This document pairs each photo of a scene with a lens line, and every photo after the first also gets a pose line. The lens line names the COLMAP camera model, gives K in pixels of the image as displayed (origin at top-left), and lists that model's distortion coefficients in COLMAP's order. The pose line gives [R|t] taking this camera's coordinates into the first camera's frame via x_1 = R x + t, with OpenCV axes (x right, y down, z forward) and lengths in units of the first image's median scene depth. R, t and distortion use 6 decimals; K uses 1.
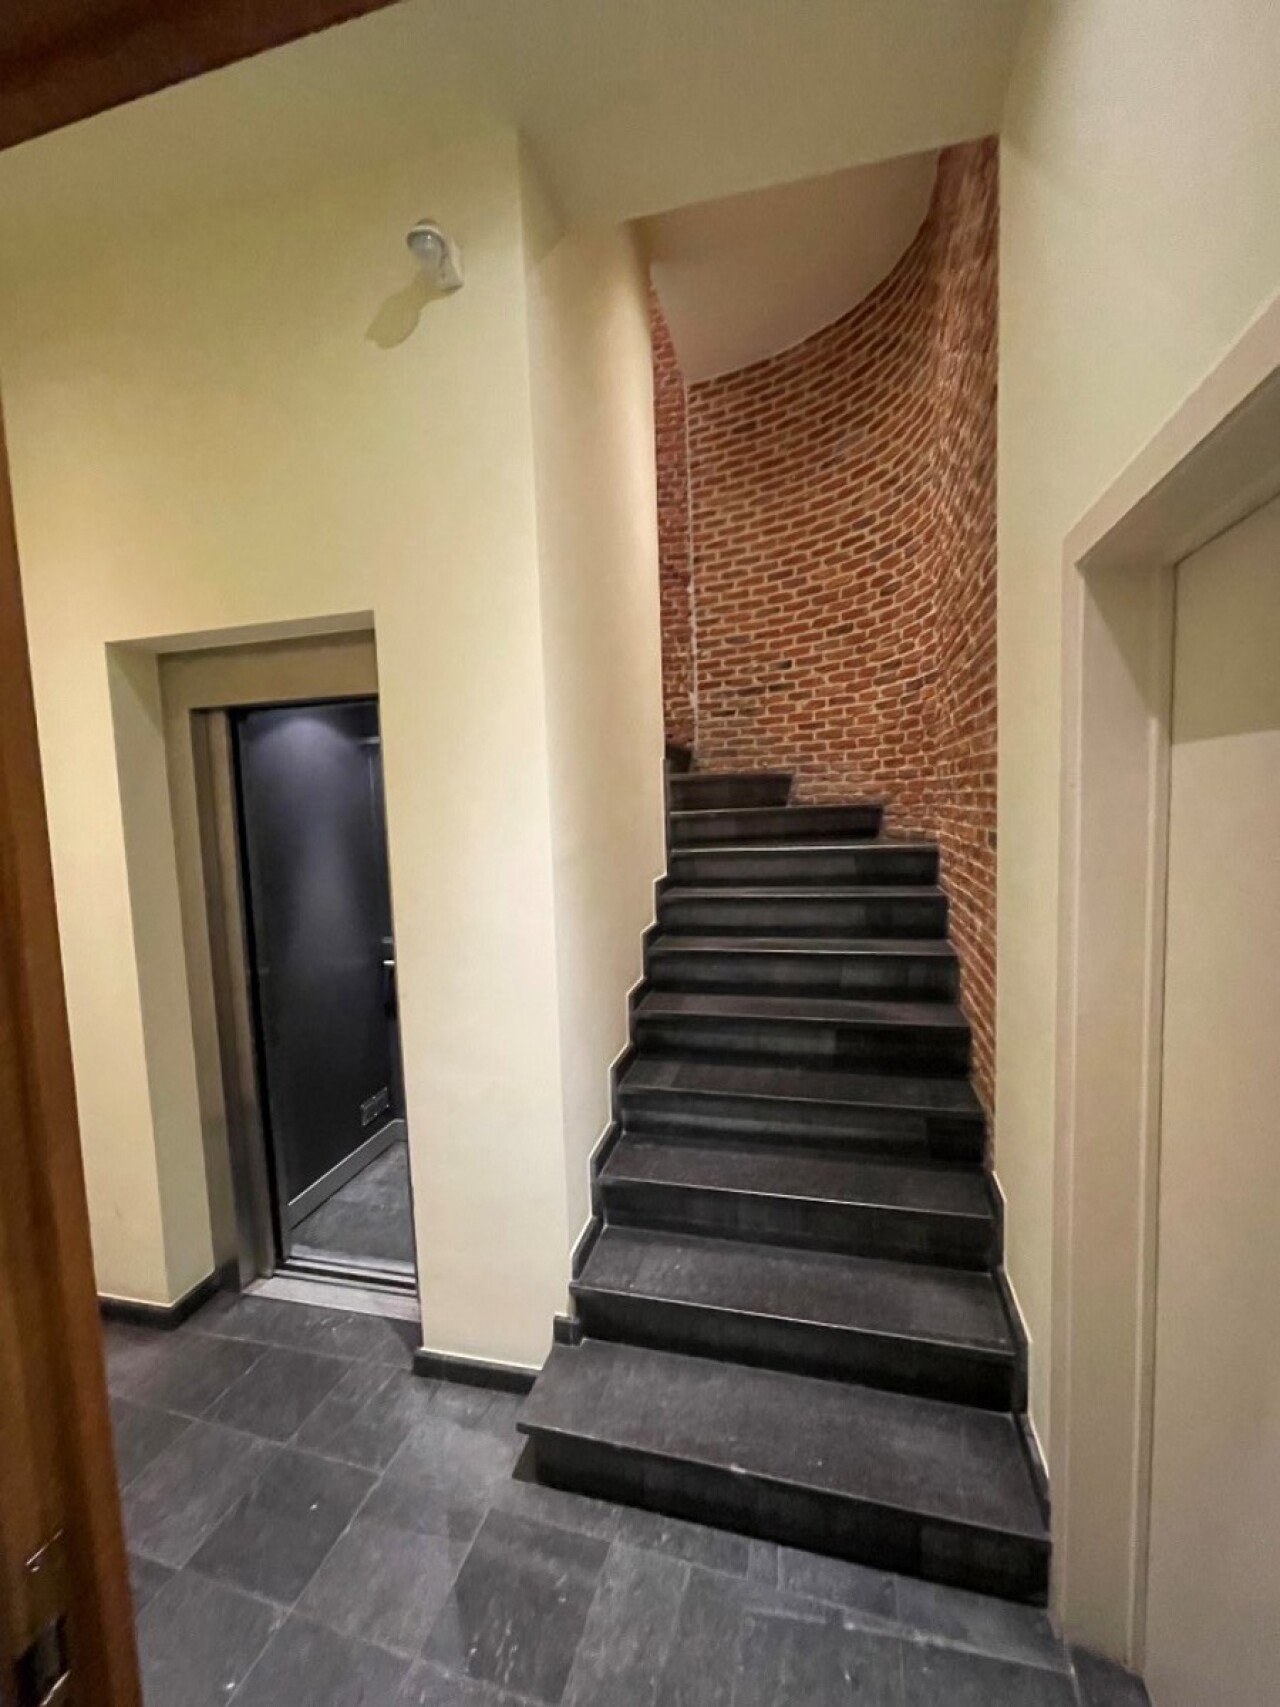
lens RADIAL K [[685.8, 0, 648.9], [0, 685.8, 854.7], [0, 0, 1]] dist [-0.028693, -0.000442]
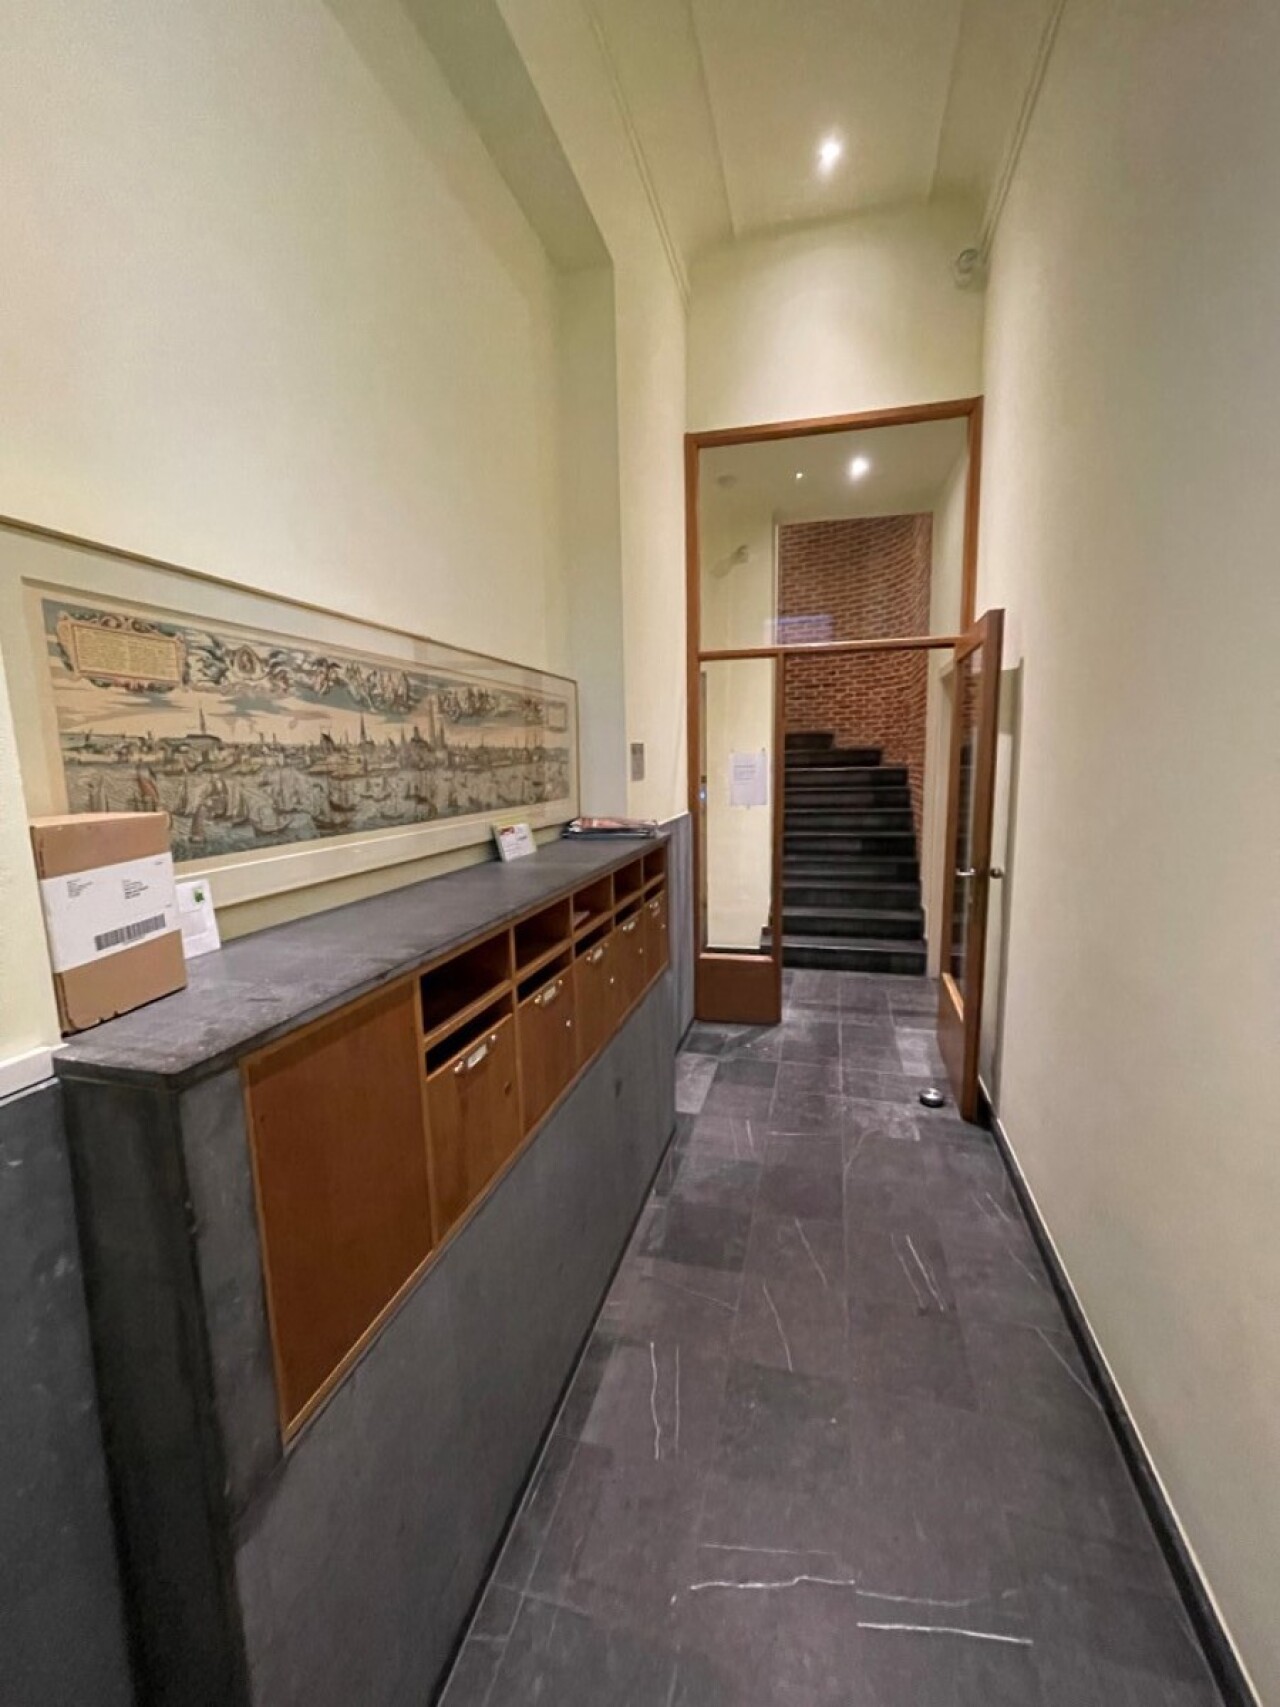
lens RADIAL K [[685.8, 0, 642.4], [0, 685.8, 851.1], [0, 0, 1]] dist [-0.028693, -0.000442]
pose [[0.999861, 0.015438, 0.006240, -0.349277], [-0.015769, 0.998250, 0.056990, 0.116274], [-0.005350, -0.057080, 0.998355, -0.956184]]
